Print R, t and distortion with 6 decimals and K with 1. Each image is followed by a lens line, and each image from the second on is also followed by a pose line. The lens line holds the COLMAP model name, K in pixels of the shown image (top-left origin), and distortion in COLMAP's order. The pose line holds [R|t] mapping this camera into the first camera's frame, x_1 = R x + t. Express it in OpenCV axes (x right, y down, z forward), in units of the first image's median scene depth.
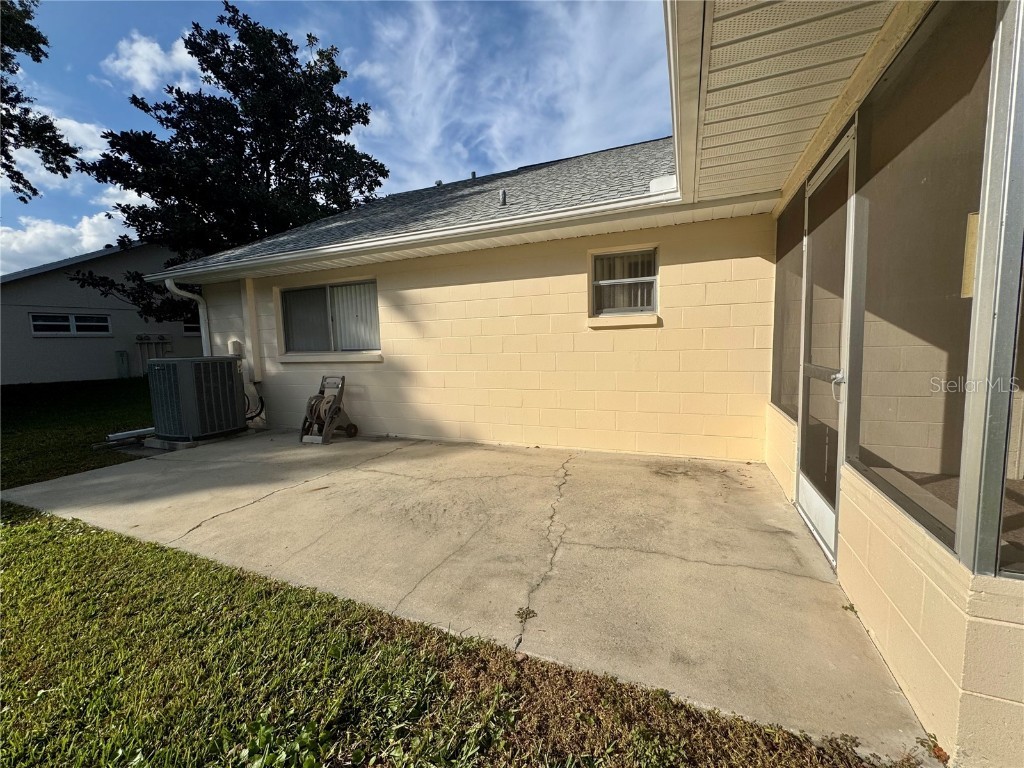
lens RADIAL K [[409.8, 0, 512.0], [0, 409.8, 384.0], [0, 0, 1]] dist [-0.003476, -0.000011]
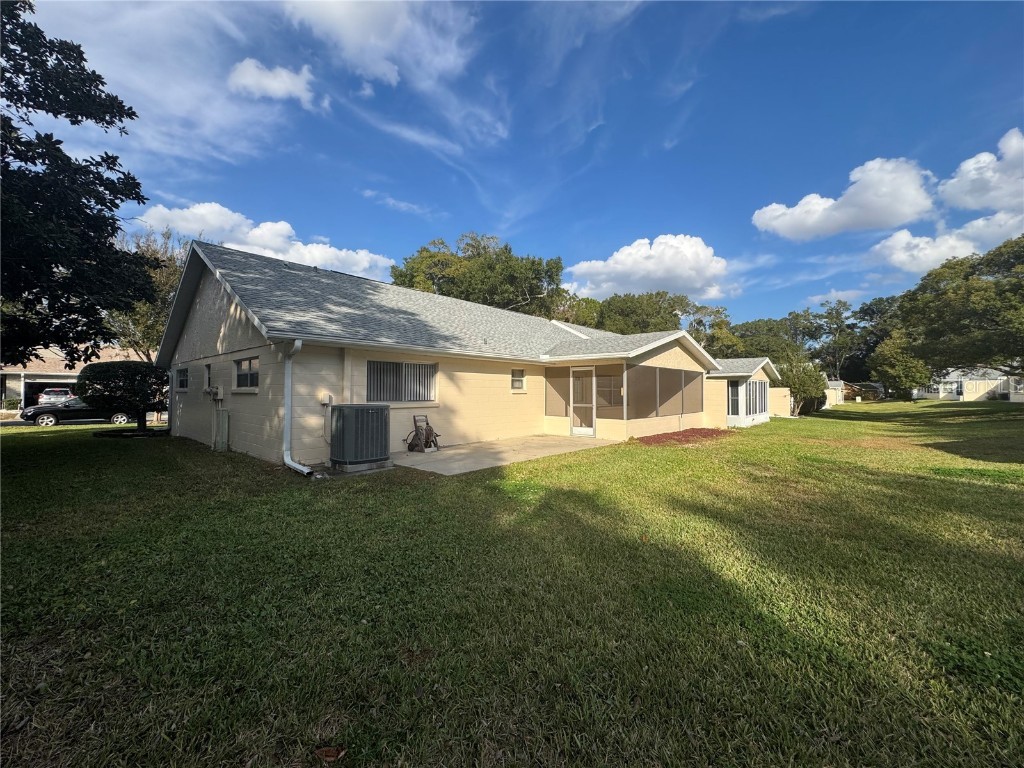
lens RADIAL K [[409.8, 0, 512.0], [0, 409.8, 384.0], [0, 0, 1]] dist [-0.003476, -0.000011]
pose [[0.361662, 0.047824, 0.931082, -2.506808], [0.082648, 0.993107, -0.083113, 0.036666], [-0.928639, 0.107011, 0.355216, -0.035807]]
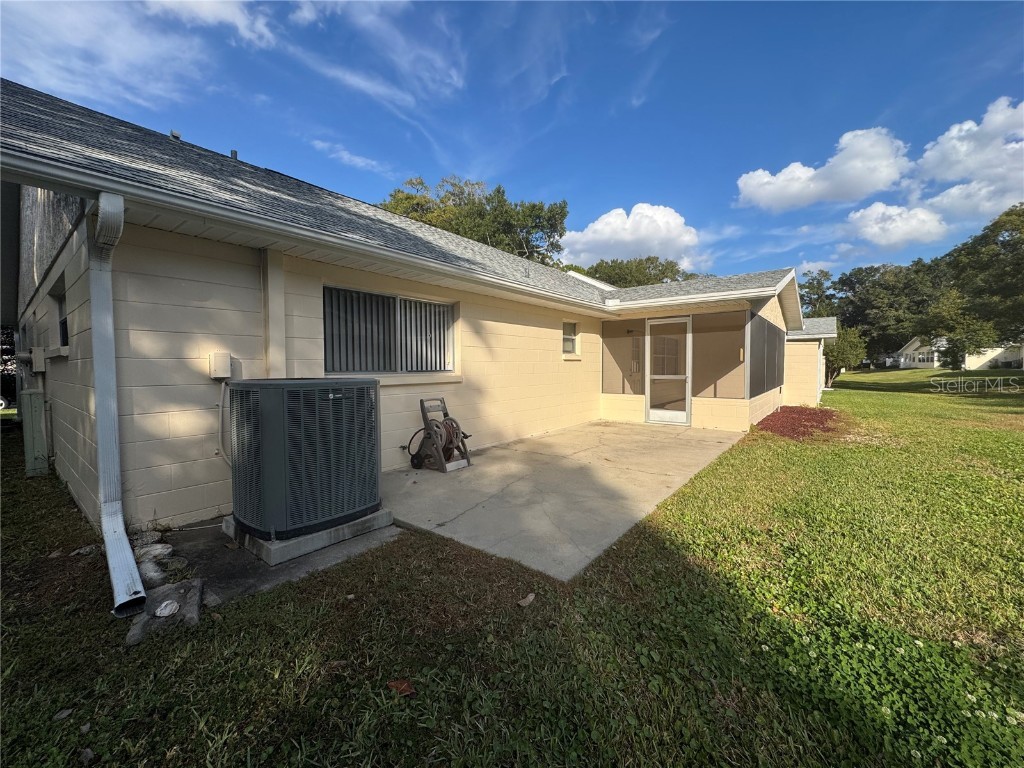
lens RADIAL K [[404.1, 0, 525.2], [0, 404.1, 374.4], [0, 0, 1]] dist [0.013771, 0.000041]
pose [[0.248017, 0.009994, 0.968704, -1.608872], [0.100513, 0.994285, -0.035992, -0.024441], [-0.963527, 0.106294, 0.245595, 0.731577]]
